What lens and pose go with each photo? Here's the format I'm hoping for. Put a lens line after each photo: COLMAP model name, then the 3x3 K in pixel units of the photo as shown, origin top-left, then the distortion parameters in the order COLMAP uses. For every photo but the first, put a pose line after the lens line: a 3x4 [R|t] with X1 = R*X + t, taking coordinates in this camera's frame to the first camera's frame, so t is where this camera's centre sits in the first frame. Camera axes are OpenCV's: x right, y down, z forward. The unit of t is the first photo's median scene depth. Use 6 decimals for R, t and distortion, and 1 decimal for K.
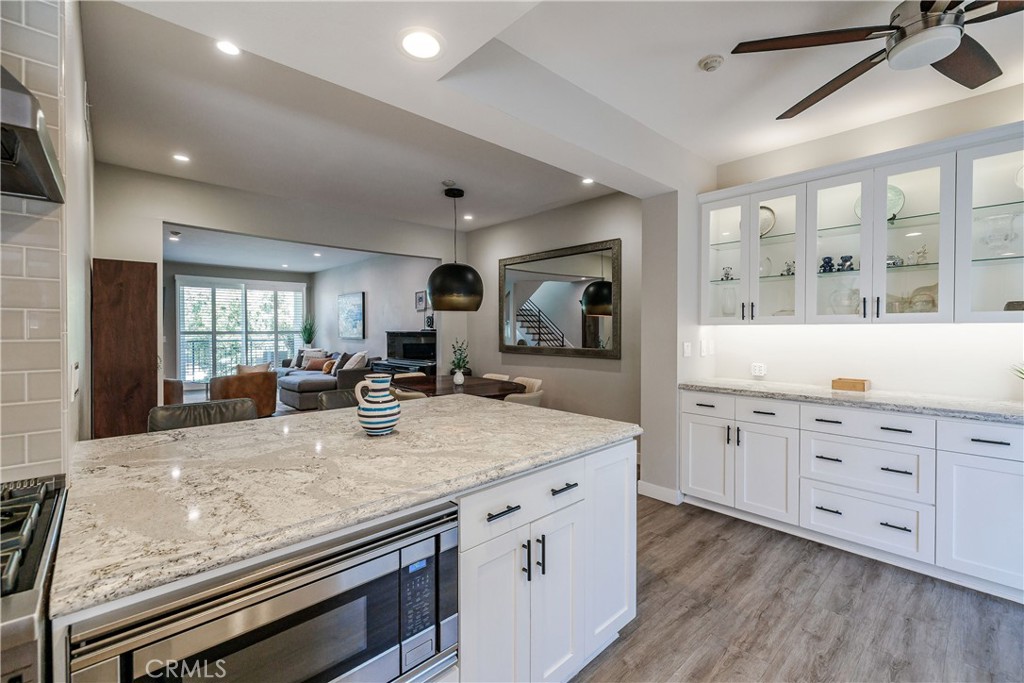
lens RADIAL K [[437.4, 0, 509.8], [0, 437.4, 334.5], [0, 0, 1]] dist [0.003738, 0.001153]
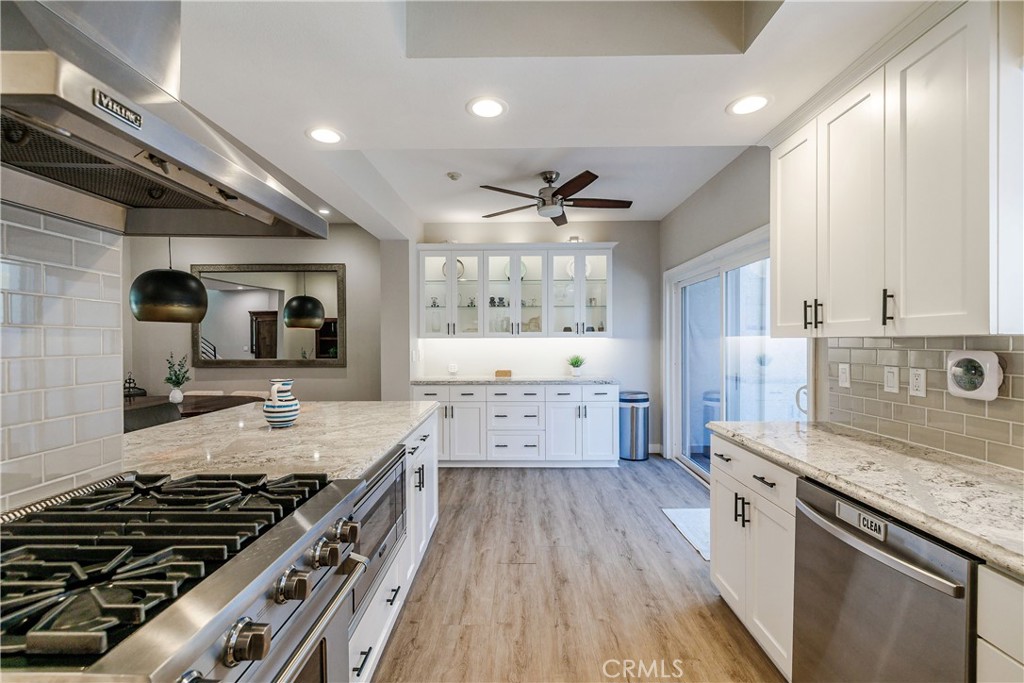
lens RADIAL K [[437.4, 0, 517.2], [0, 437.4, 343.4], [0, 0, 1]] dist [0.003738, 0.001153]
pose [[0.684969, -0.009246, 0.728513, -0.427891], [0.013143, 0.999914, 0.000333, -0.001573], [-0.728453, 0.009347, 0.685032, -0.201435]]
